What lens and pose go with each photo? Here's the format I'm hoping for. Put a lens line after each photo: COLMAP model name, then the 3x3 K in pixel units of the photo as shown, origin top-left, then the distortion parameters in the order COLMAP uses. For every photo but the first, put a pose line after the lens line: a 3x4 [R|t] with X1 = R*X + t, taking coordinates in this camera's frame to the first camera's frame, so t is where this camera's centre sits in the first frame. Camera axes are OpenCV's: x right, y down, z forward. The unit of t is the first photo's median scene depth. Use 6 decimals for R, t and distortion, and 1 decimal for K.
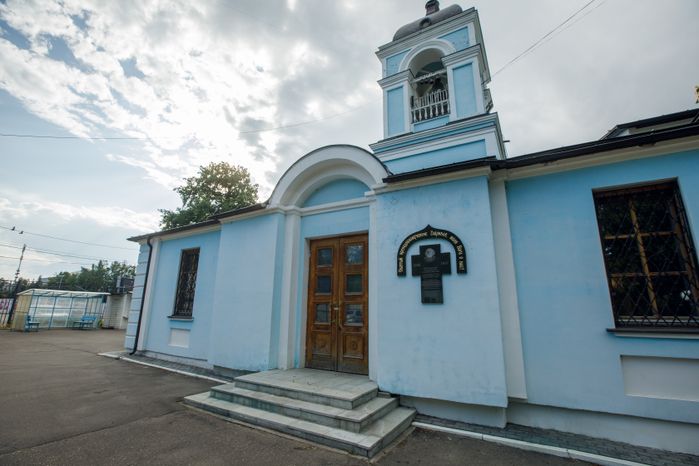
lens RADIAL K [[316.3, 0, 349.5], [0, 316.3, 233.0], [0, 0, 1]] dist [-0.044233, -0.000007]
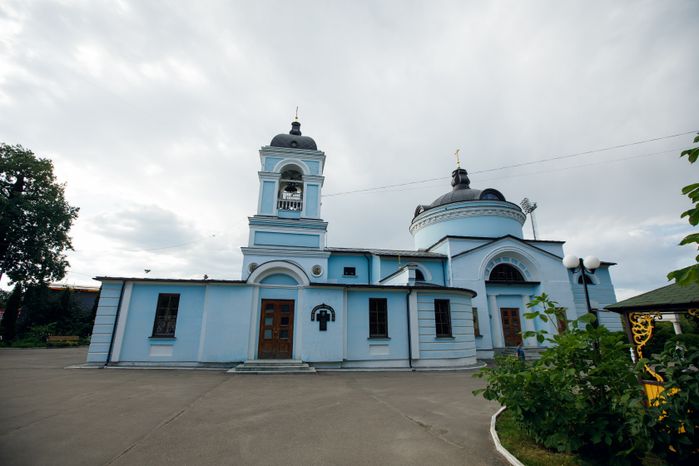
lens RADIAL K [[296.6, 0, 349.5], [0, 296.6, 233.0], [0, 0, 1]] dist [-0.050362, 0.000120]
pose [[0.771129, 0.179789, 0.610766, -1.102768], [-0.143874, 0.983694, -0.107917, -0.329627], [-0.620209, -0.004655, 0.784422, -1.058118]]
